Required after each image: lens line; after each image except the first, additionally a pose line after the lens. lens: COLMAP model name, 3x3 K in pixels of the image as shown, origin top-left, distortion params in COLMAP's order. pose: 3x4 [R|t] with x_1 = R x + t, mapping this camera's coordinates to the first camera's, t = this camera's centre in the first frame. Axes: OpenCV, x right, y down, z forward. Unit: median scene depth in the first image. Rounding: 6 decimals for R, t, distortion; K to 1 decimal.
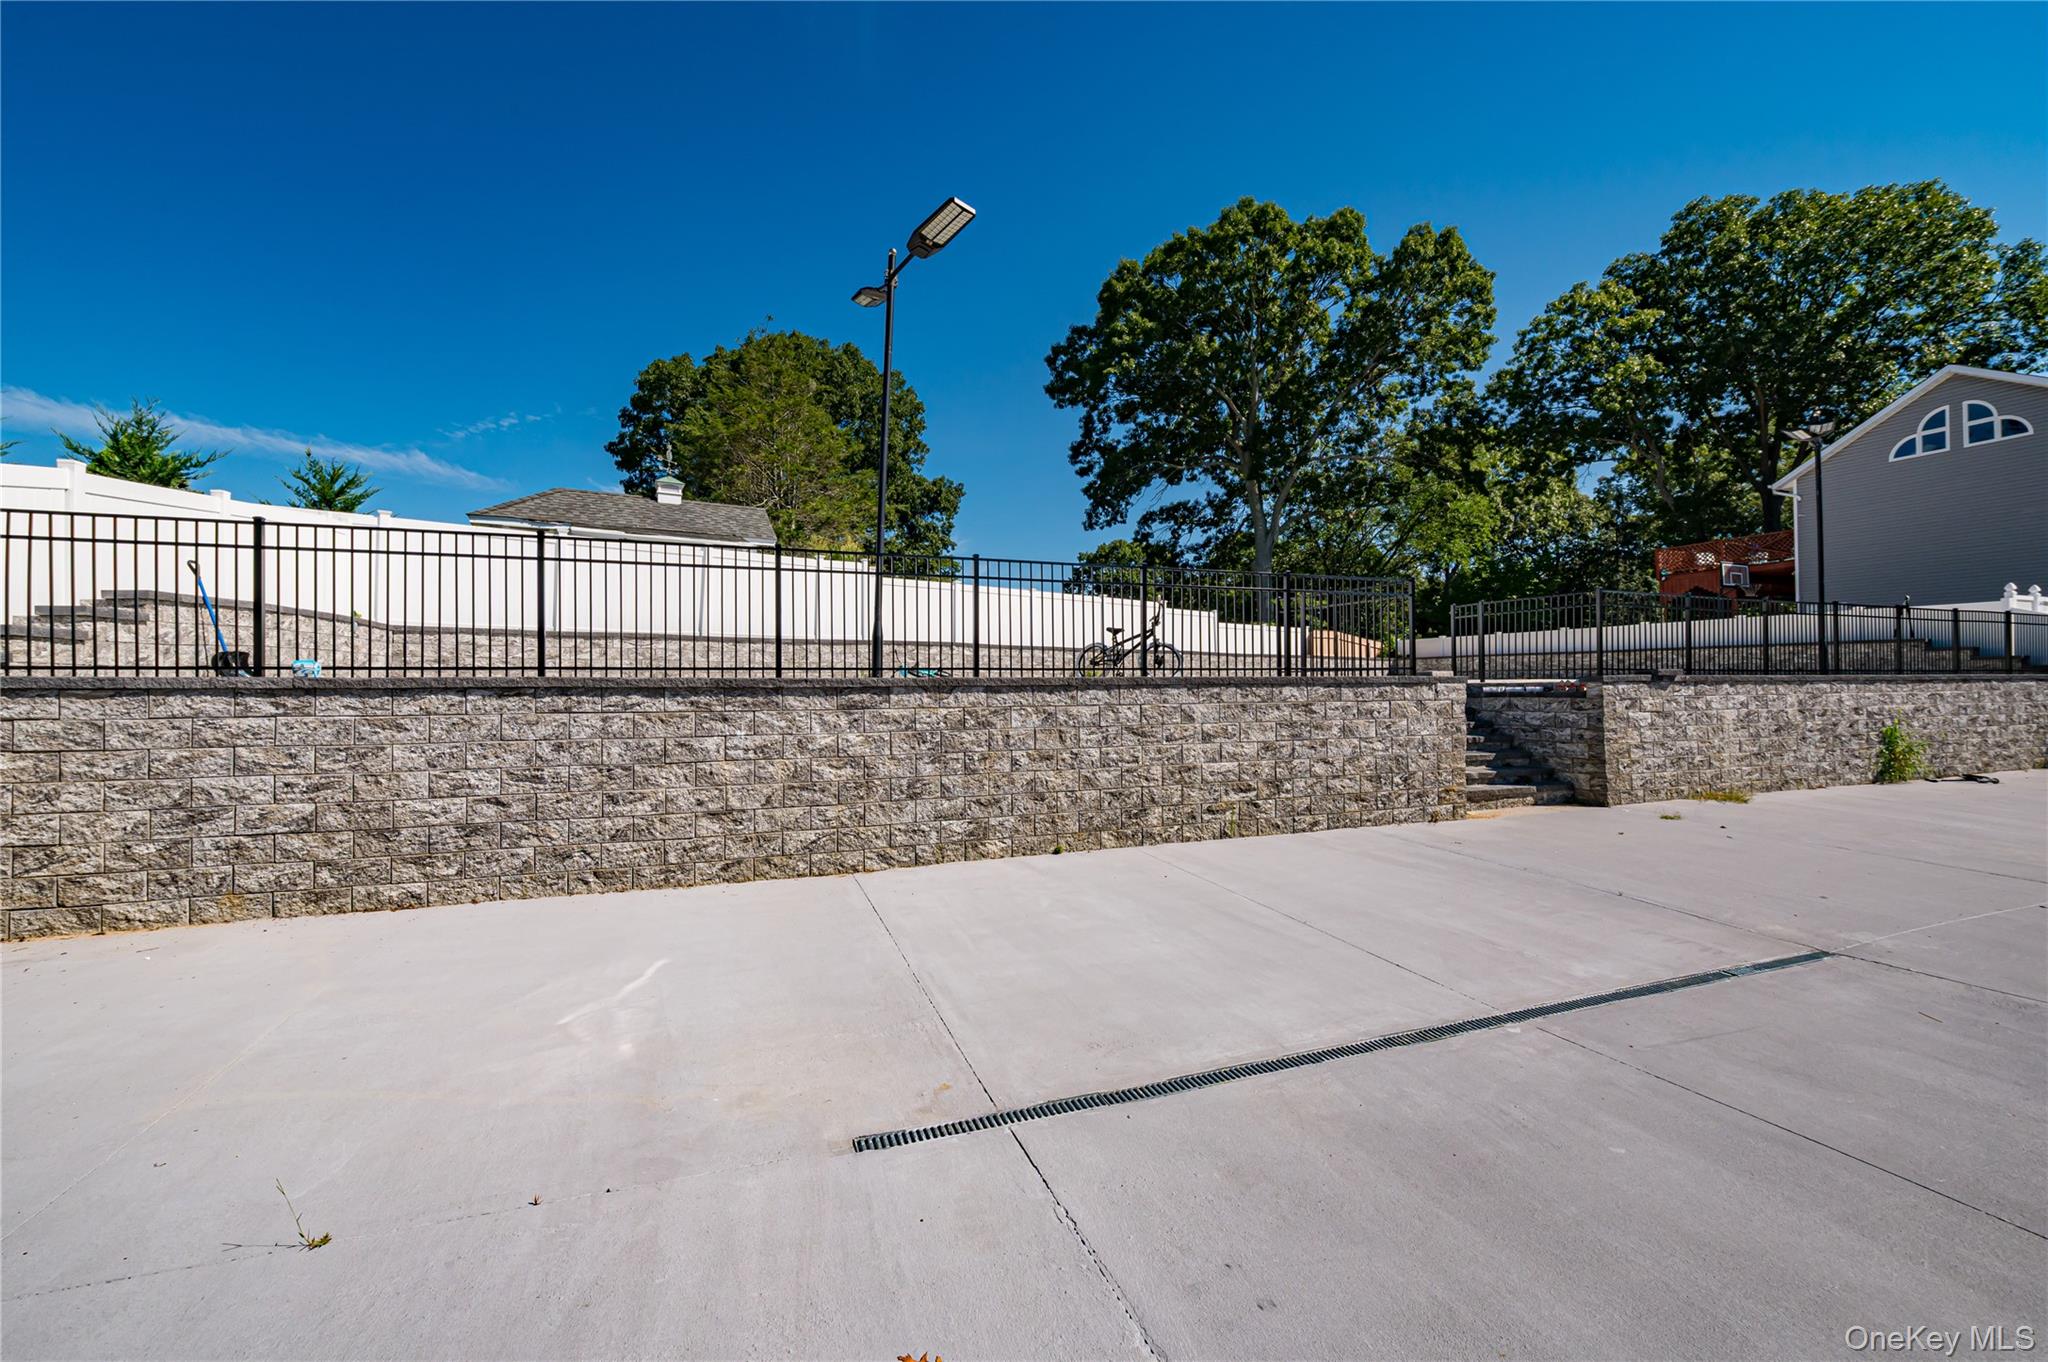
lens RADIAL K [[810.2, 0, 1016.1], [0, 810.2, 674.9], [0, 0, 1]] dist [-0.007327, -0.000407]
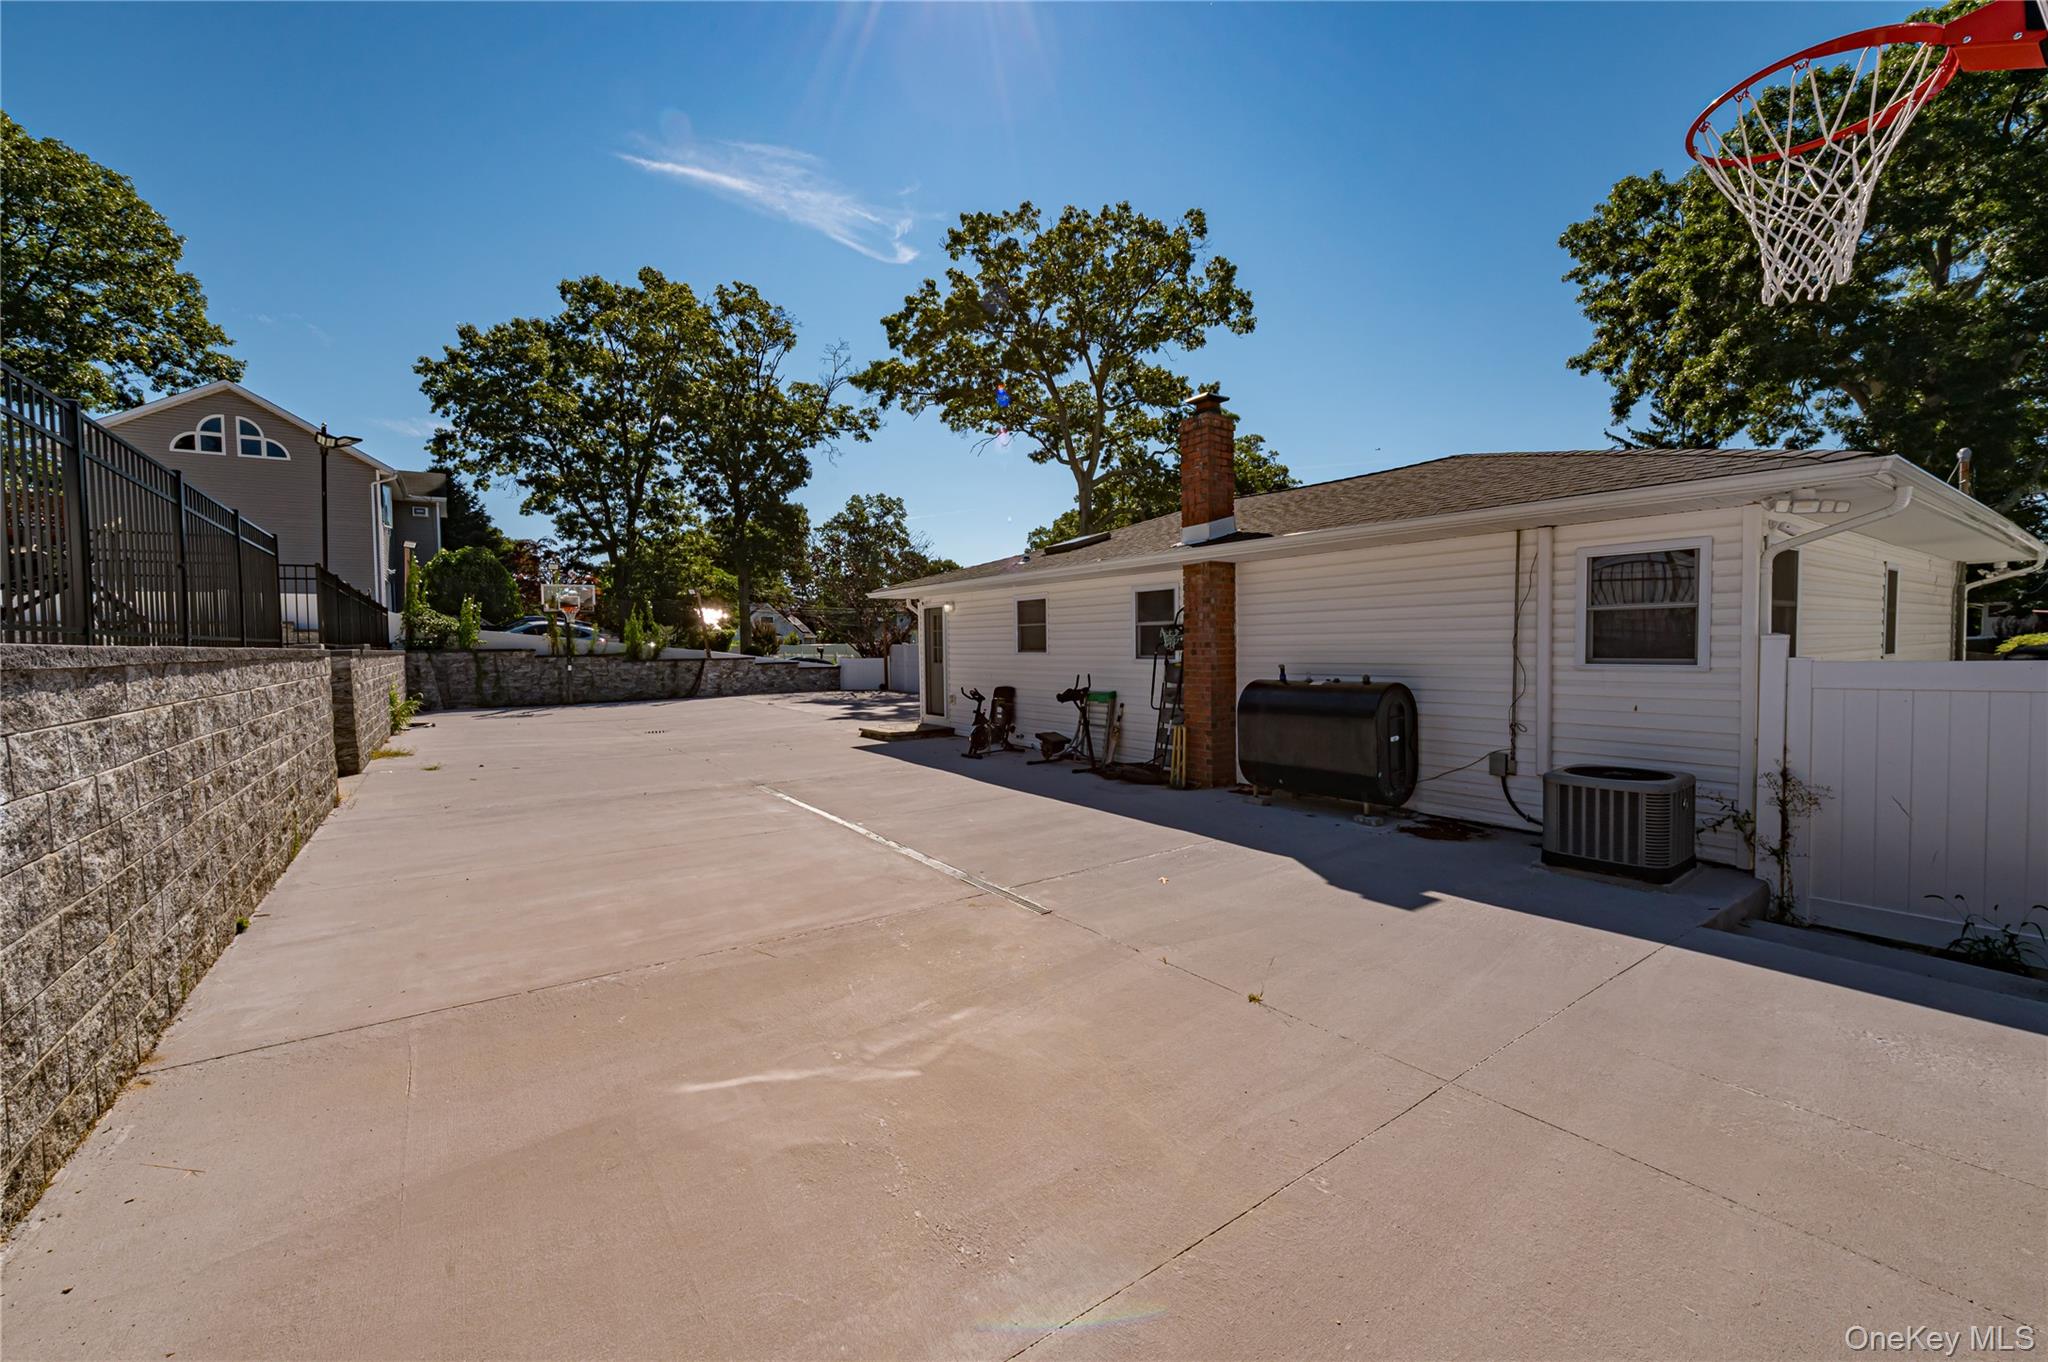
lens RADIAL K [[810.2, 0, 1016.1], [0, 810.2, 674.9], [0, 0, 1]] dist [-0.007327, -0.000407]
pose [[-0.258703, -0.032987, 0.965393, -1.214295], [0.006143, 0.999340, 0.035793, 0.003708], [-0.965937, 0.015190, -0.258330, 0.989081]]
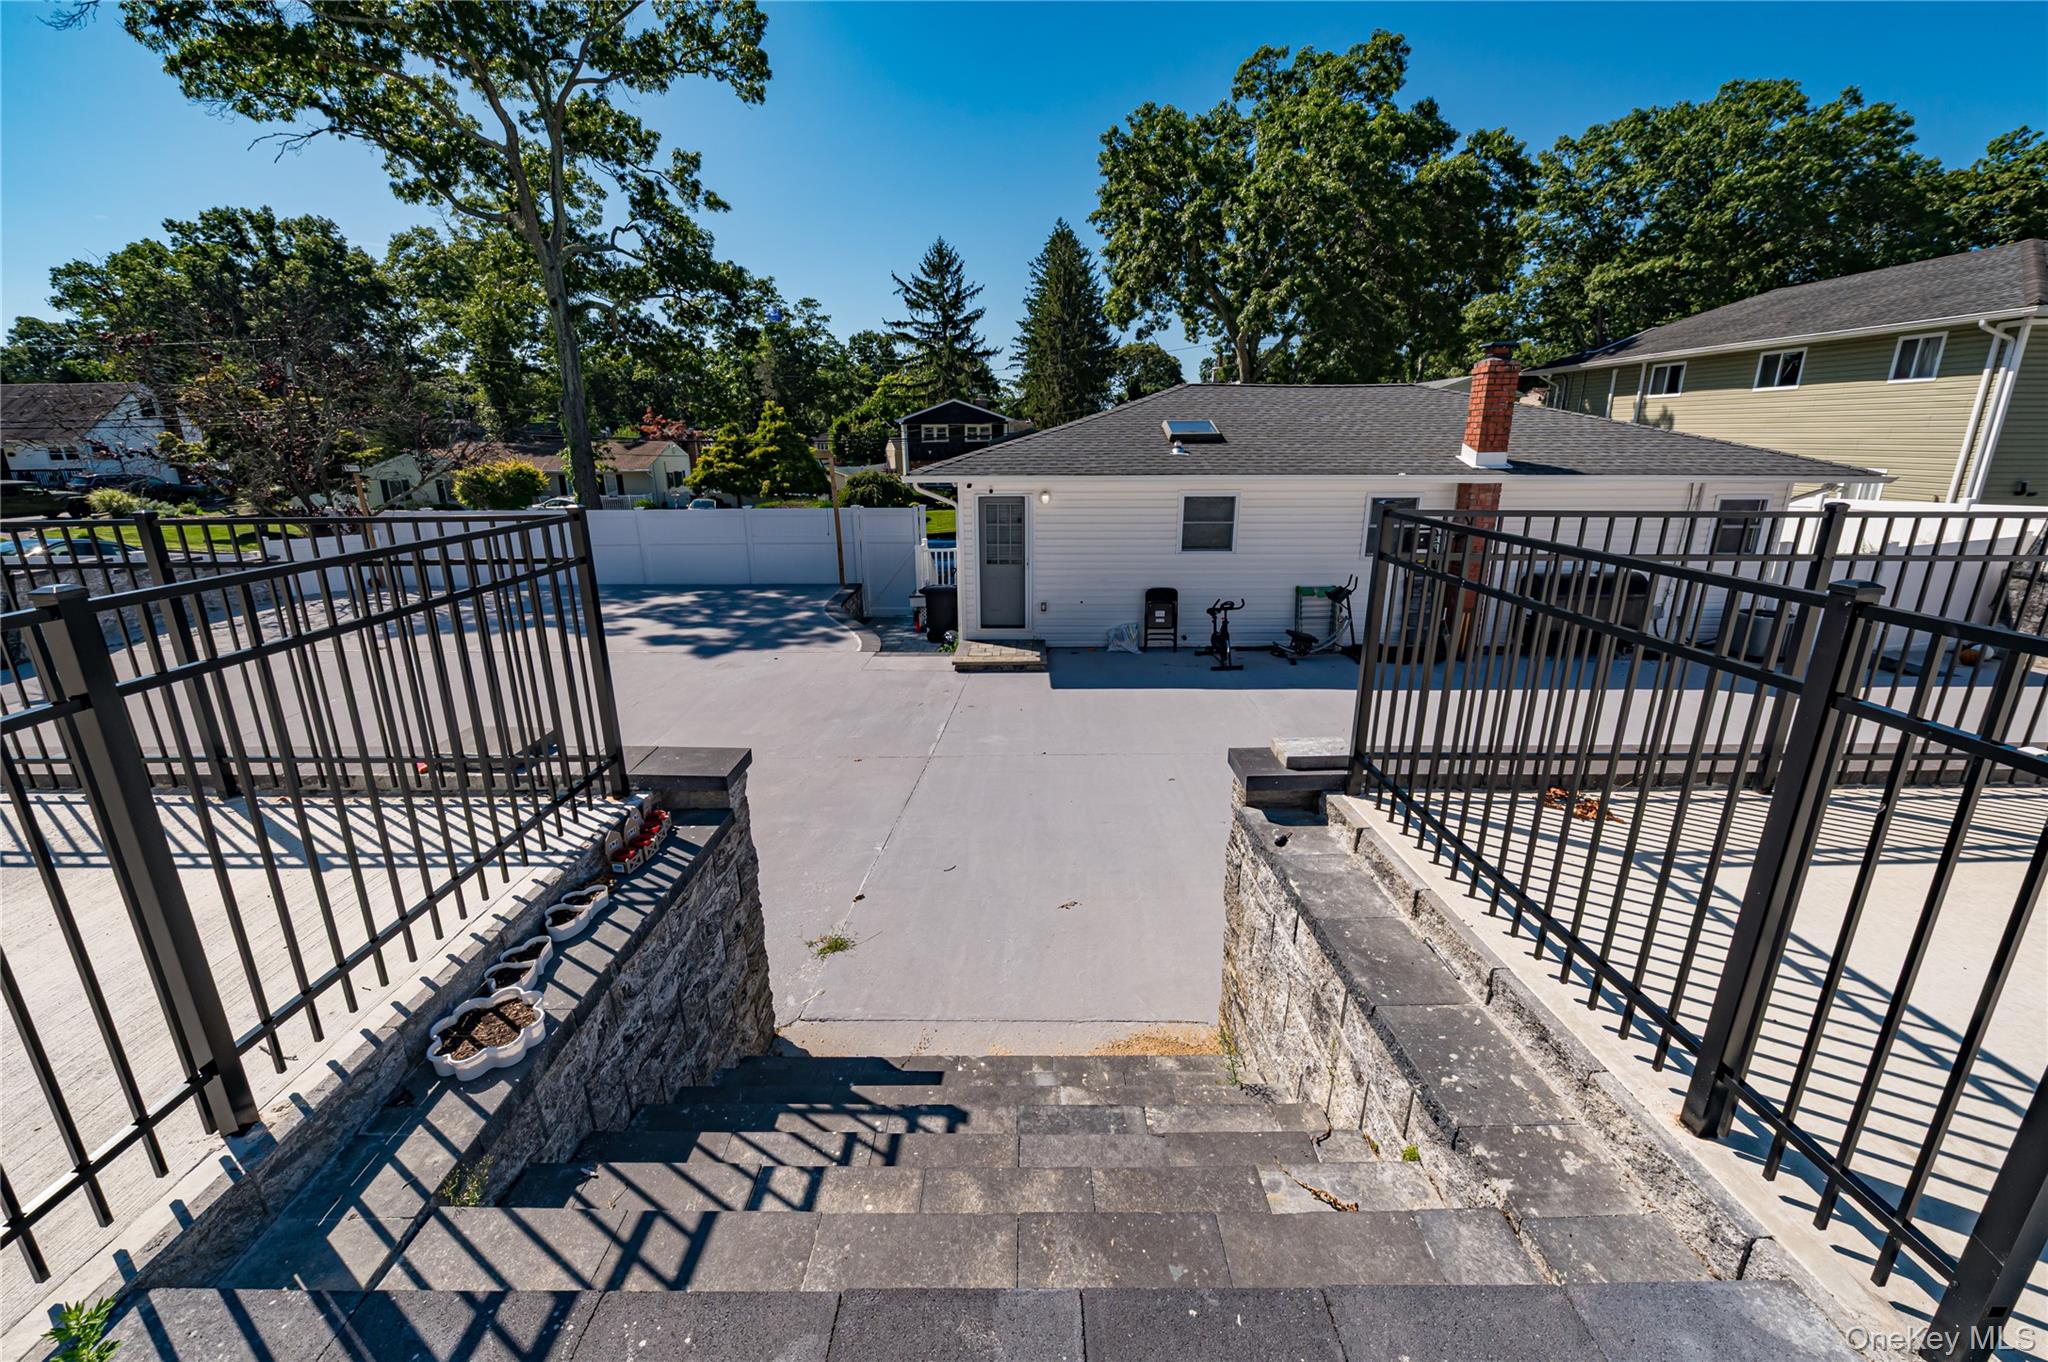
lens RADIAL K [[810.2, 0, 1016.1], [0, 810.2, 674.9], [0, 0, 1]] dist [-0.007327, -0.000407]
pose [[-0.944758, -0.088836, 0.315500, 1.165791], [0.001773, 0.961171, 0.275949, -0.327169], [-0.327763, 0.261264, -0.907916, 3.002939]]
